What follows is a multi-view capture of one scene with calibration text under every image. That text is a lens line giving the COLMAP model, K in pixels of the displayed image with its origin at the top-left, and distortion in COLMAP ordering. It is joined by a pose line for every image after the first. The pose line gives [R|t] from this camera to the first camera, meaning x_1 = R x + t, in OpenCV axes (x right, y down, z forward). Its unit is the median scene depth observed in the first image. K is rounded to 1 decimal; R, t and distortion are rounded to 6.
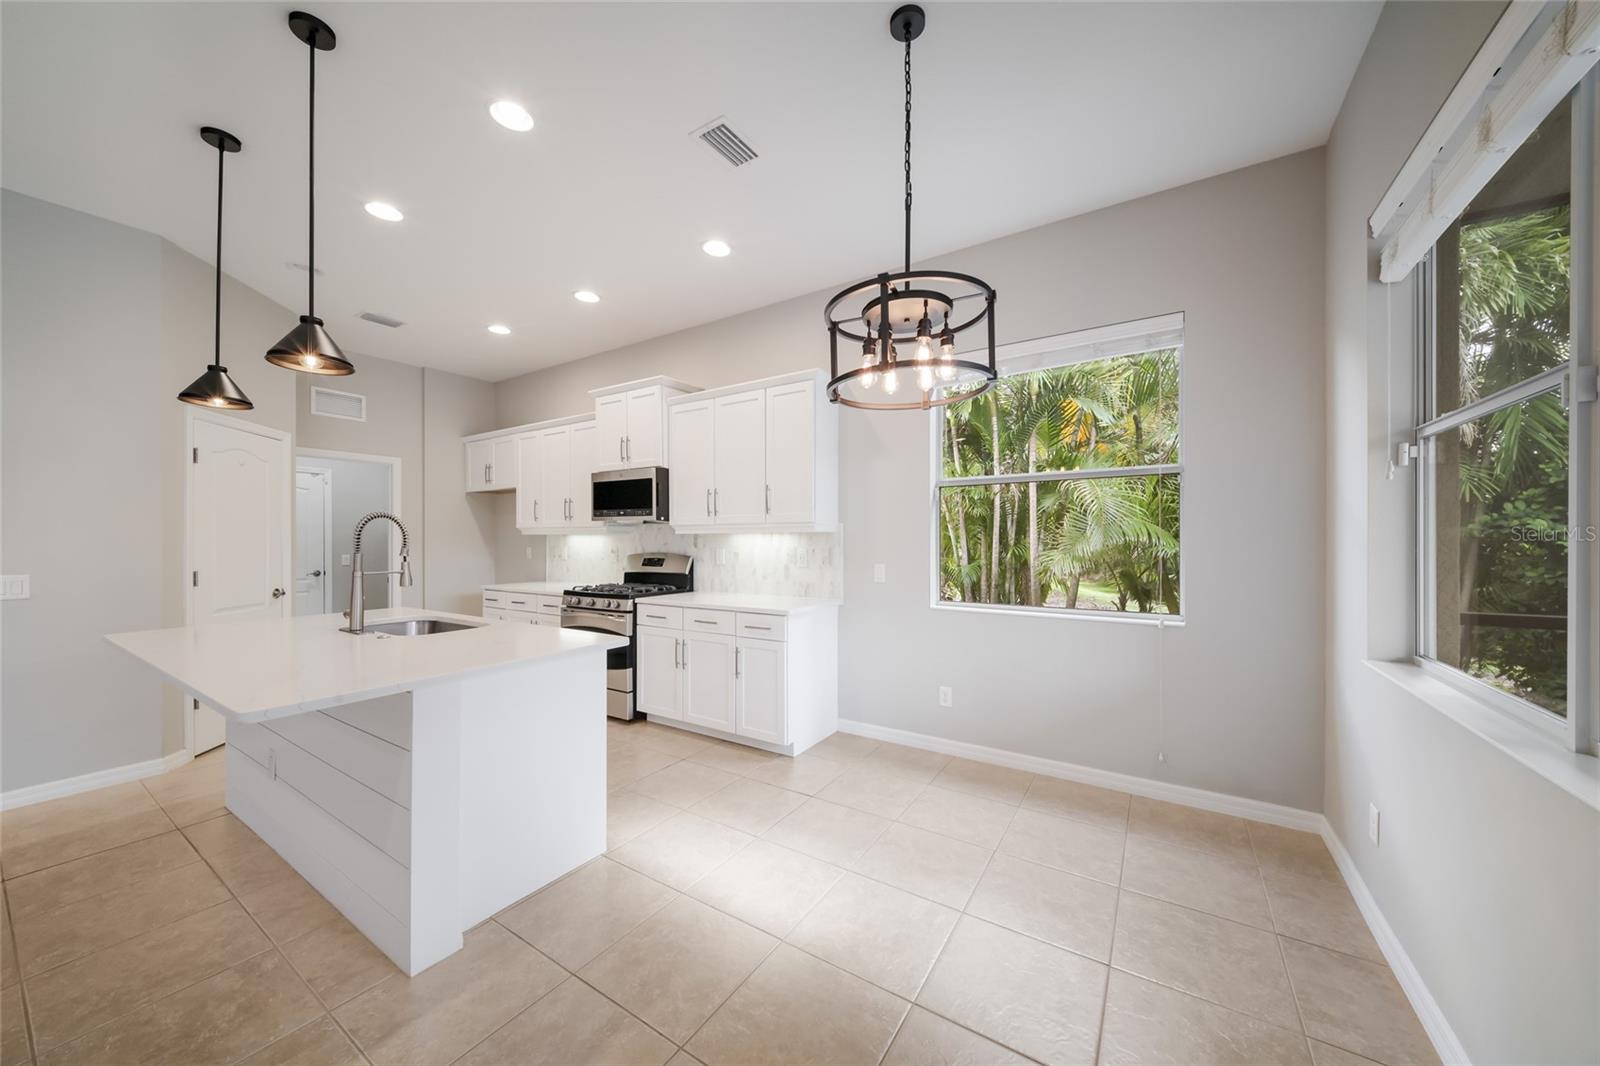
lens RADIAL K [[557.1, 0, 802.4], [0, 557.1, 541.6], [0, 0, 1]] dist [0.014605, -0.007256]
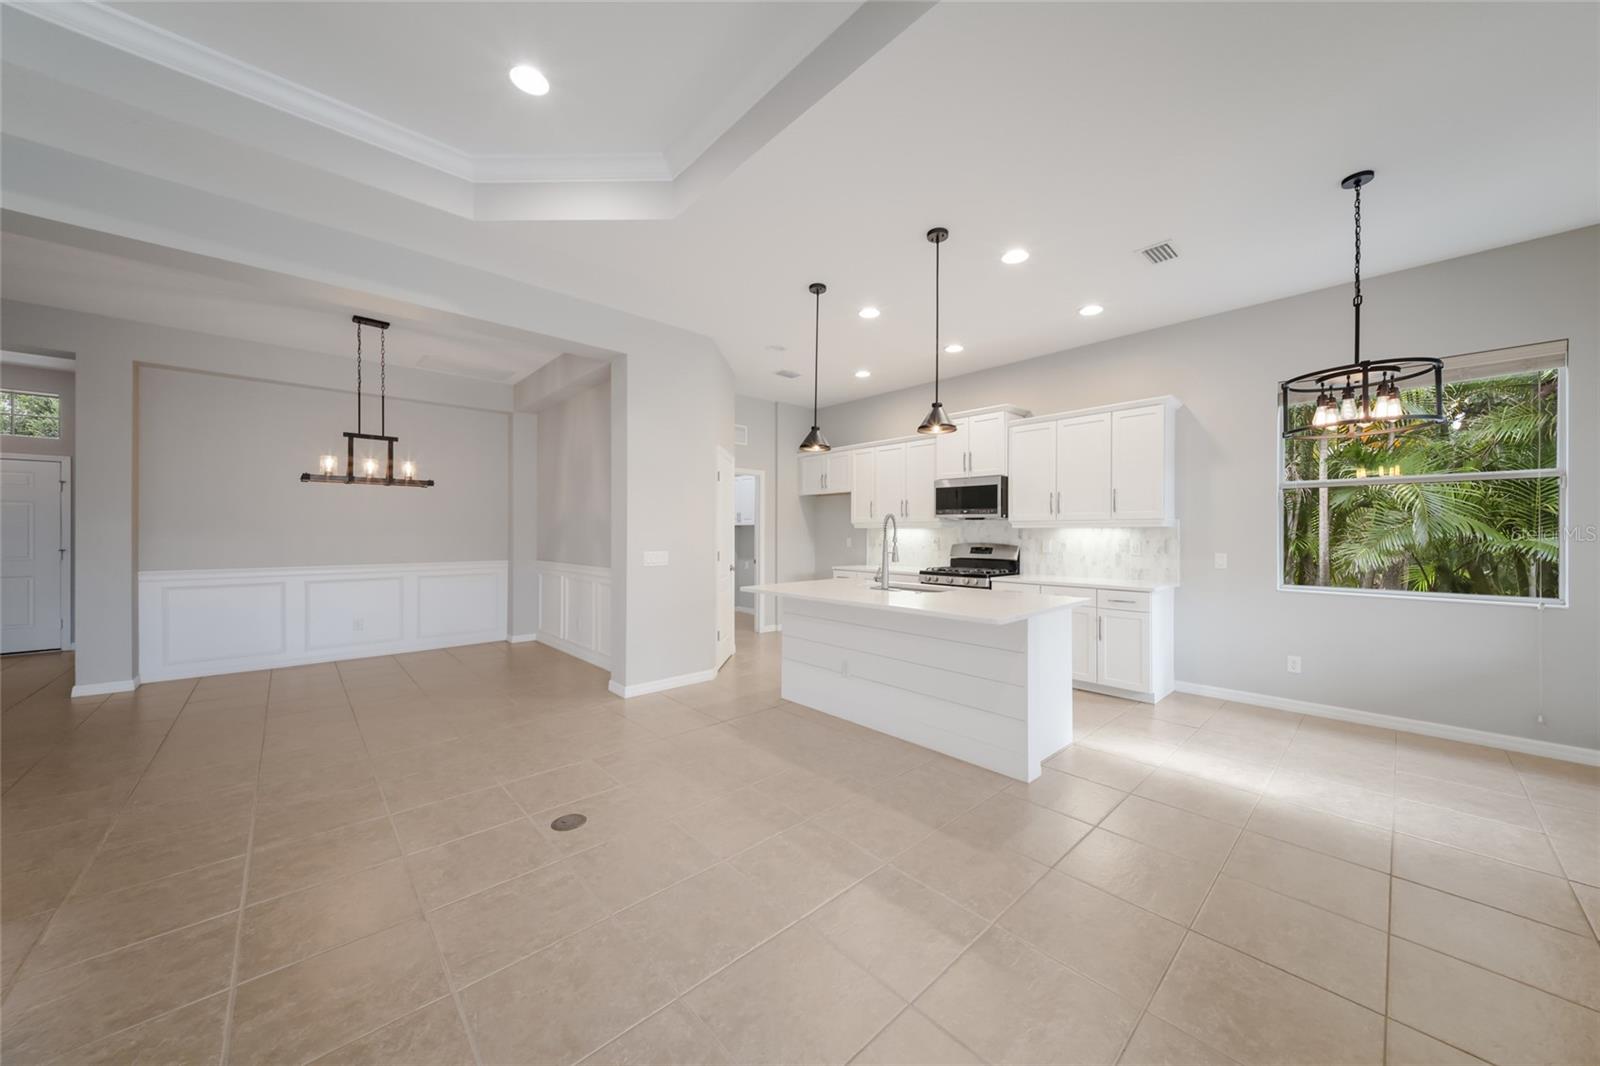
lens RADIAL K [[553.3, 0, 810.8], [0, 553.3, 532.9], [0, 0, 1]] dist [0.017057, -0.006606]
pose [[0.970510, 0.004524, -0.241020, -0.377476], [-0.005398, 0.999981, -0.002967, 0.003703], [0.241002, 0.004180, 0.970516, -0.338794]]
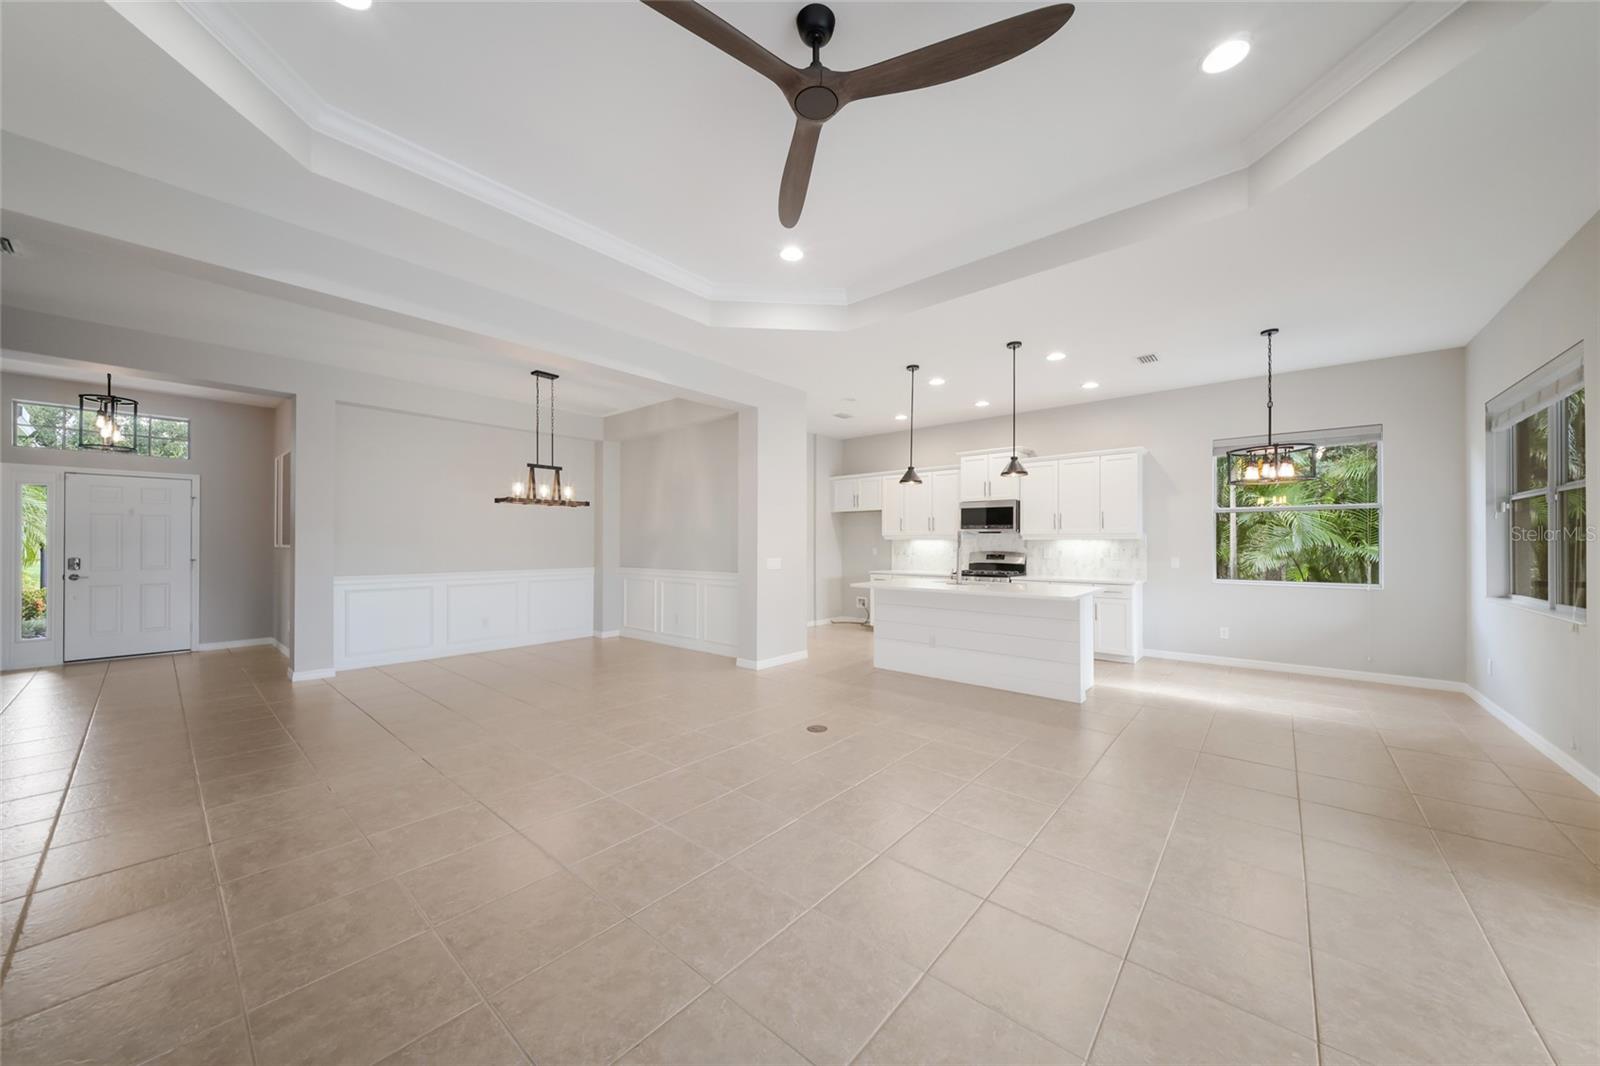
lens RADIAL K [[557.1, 0, 802.4], [0, 557.1, 541.6], [0, 0, 1]] dist [0.014605, -0.007256]
pose [[0.991463, 0.003073, -0.130350, -0.680201], [-0.003978, 0.999970, -0.006685, 0.006027], [0.130326, 0.007146, 0.991445, -0.759059]]
